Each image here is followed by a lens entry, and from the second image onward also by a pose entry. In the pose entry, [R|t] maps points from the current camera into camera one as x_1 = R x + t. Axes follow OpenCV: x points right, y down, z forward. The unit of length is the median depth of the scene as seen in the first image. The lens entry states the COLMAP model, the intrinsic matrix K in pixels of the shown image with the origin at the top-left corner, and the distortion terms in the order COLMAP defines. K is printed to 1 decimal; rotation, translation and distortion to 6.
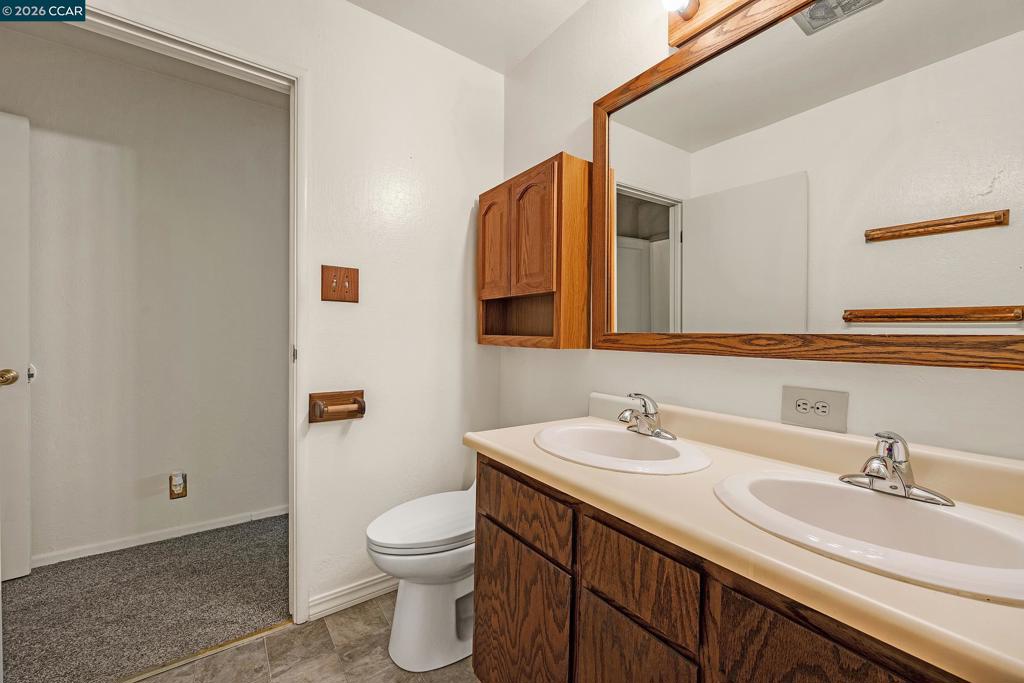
lens RADIAL K [[405.7, 0, 511.8], [0, 405.7, 341.0], [0, 0, 1]] dist [-0.002799, -0.000342]
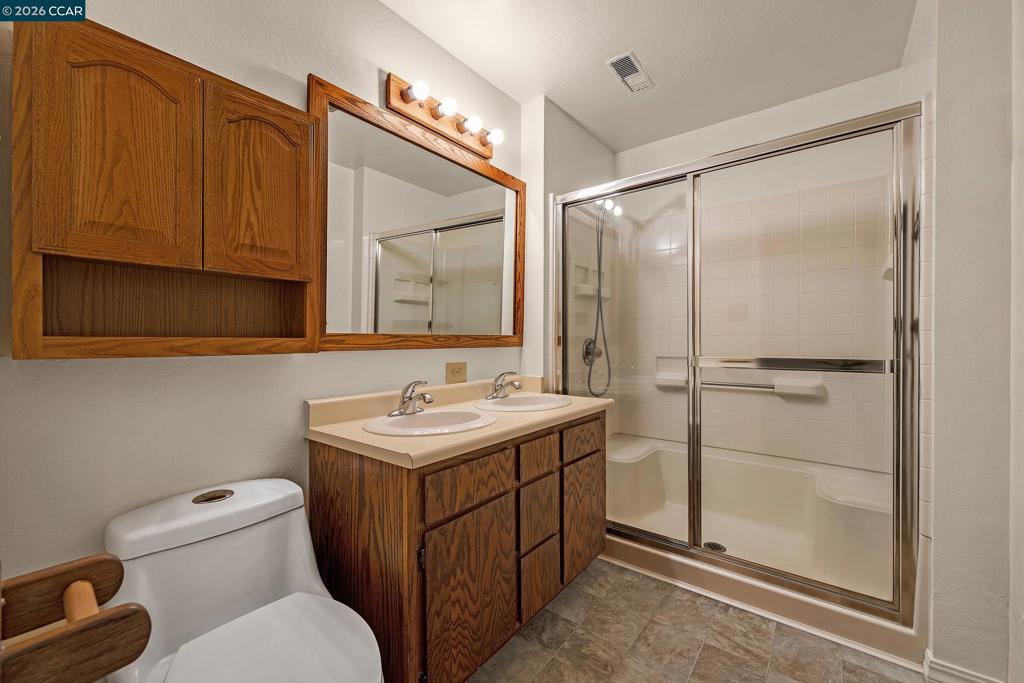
lens RADIAL K [[405.7, 0, 511.8], [0, 405.7, 341.0], [0, 0, 1]] dist [-0.002799, -0.000342]
pose [[-0.272570, -0.017456, 0.961978, -1.116236], [0.012329, 0.999690, 0.021634, -0.023734], [-0.962057, 0.017757, -0.272270, 1.183839]]
